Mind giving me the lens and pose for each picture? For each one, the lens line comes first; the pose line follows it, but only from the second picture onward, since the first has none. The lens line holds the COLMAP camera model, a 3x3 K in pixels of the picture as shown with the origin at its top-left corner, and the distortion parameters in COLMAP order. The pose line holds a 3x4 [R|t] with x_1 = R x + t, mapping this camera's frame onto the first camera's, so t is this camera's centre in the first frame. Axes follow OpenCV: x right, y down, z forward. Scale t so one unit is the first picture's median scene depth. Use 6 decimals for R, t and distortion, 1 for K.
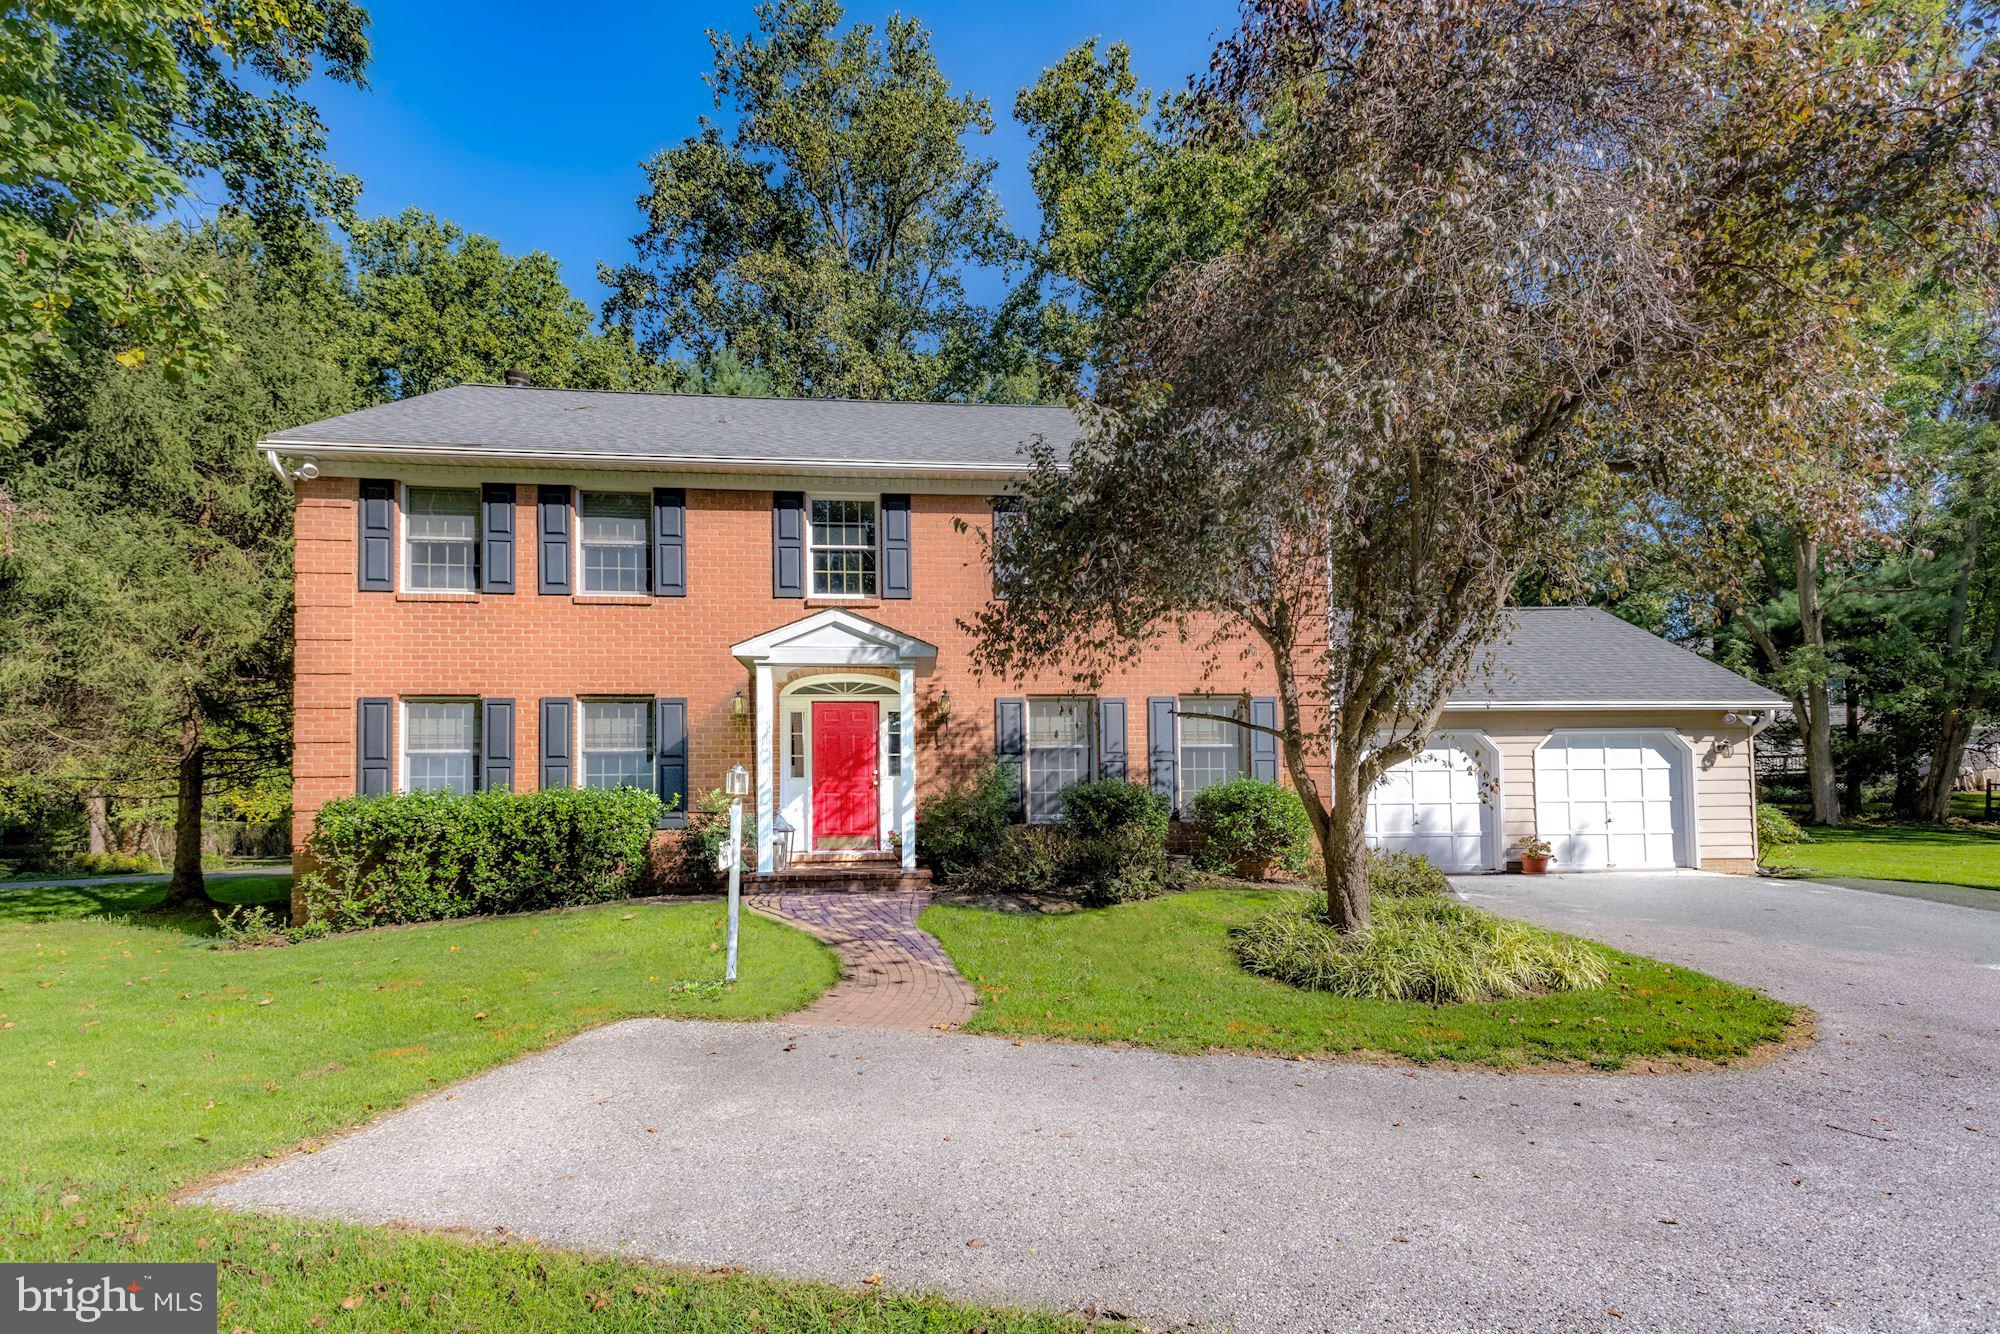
lens RADIAL K [[995.4, 0, 994.8], [0, 995.4, 655.8], [0, 0, 1]] dist [-0.001616, 0.000249]
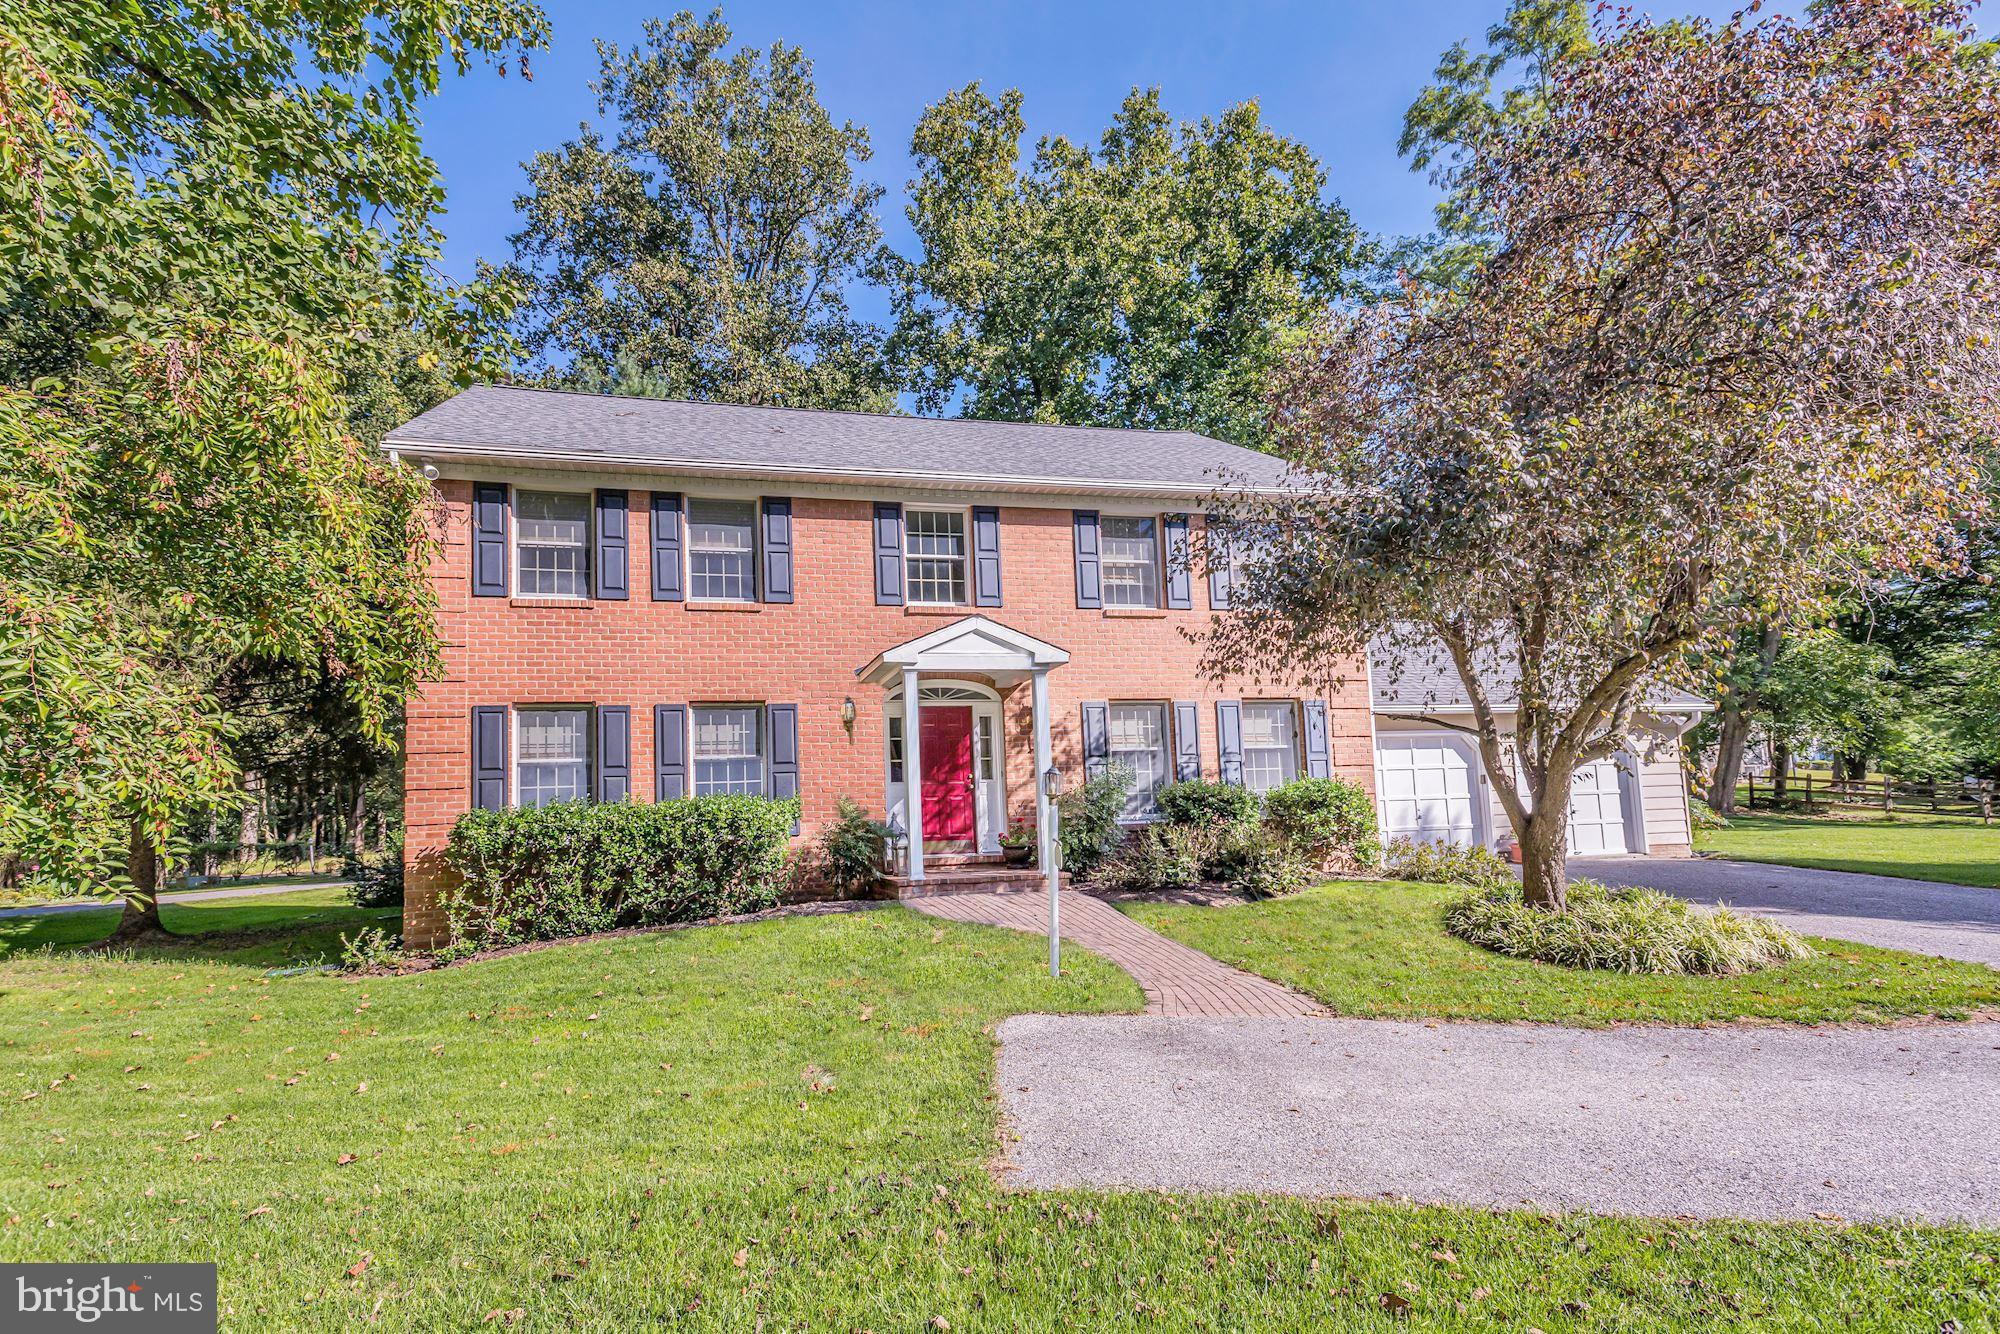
lens RADIAL K [[973.7, 0, 998.9], [0, 973.7, 618.8], [0, 0, 1]] dist [0.010031, 0.000136]
pose [[0.993971, 0.003785, 0.109582, -0.219808], [0.001109, 0.999006, -0.044561, 0.000280], [-0.109642, 0.044414, 0.992978, -0.003989]]
